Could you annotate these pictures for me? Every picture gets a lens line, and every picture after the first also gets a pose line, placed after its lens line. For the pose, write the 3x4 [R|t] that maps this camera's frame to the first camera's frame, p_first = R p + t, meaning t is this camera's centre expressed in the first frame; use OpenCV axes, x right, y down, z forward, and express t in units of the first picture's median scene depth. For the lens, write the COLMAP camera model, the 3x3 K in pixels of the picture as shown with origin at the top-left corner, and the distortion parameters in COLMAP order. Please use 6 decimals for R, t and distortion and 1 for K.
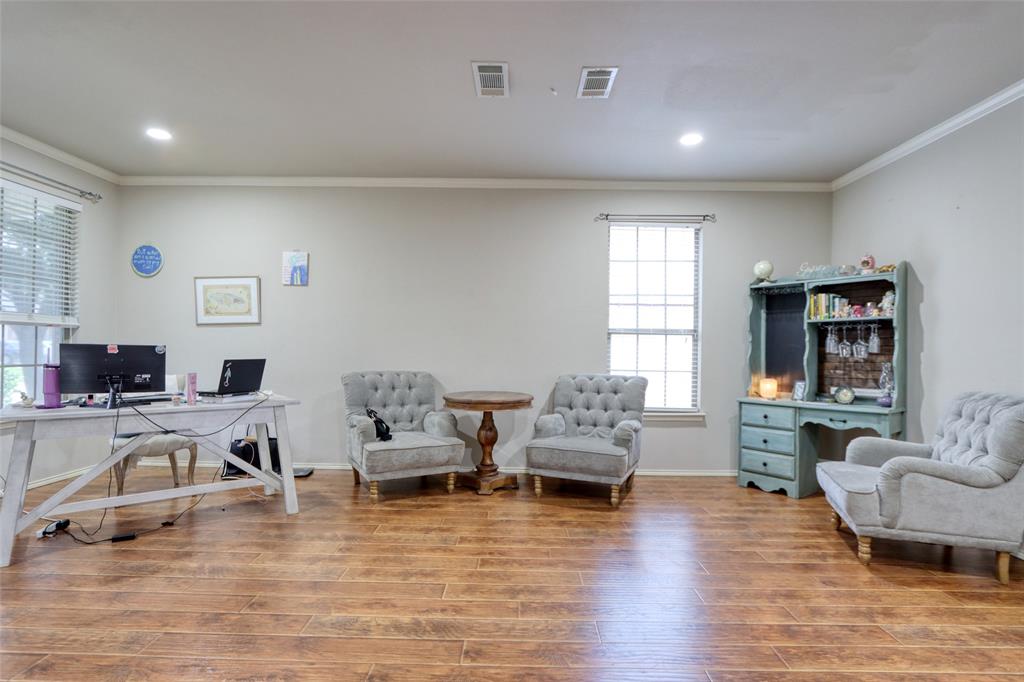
lens RADIAL K [[516.1, 0, 511.3], [0, 516.1, 342.6], [0, 0, 1]] dist [-0.020365, 0.004561]
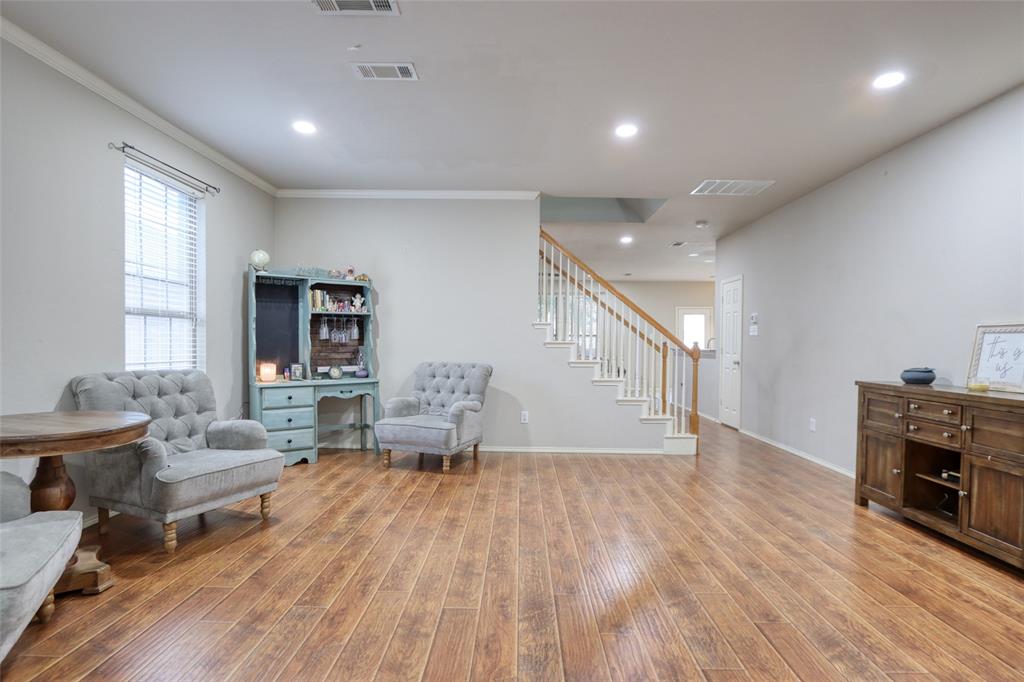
lens RADIAL K [[516.1, 0, 510.1], [0, 516.1, 344.8], [0, 0, 1]] dist [-0.020365, 0.004561]
pose [[0.011282, -0.021349, 0.999708, -0.614794], [-0.023548, 0.999489, 0.021610, -0.003528], [-0.999659, -0.023785, 0.010774, 0.544276]]
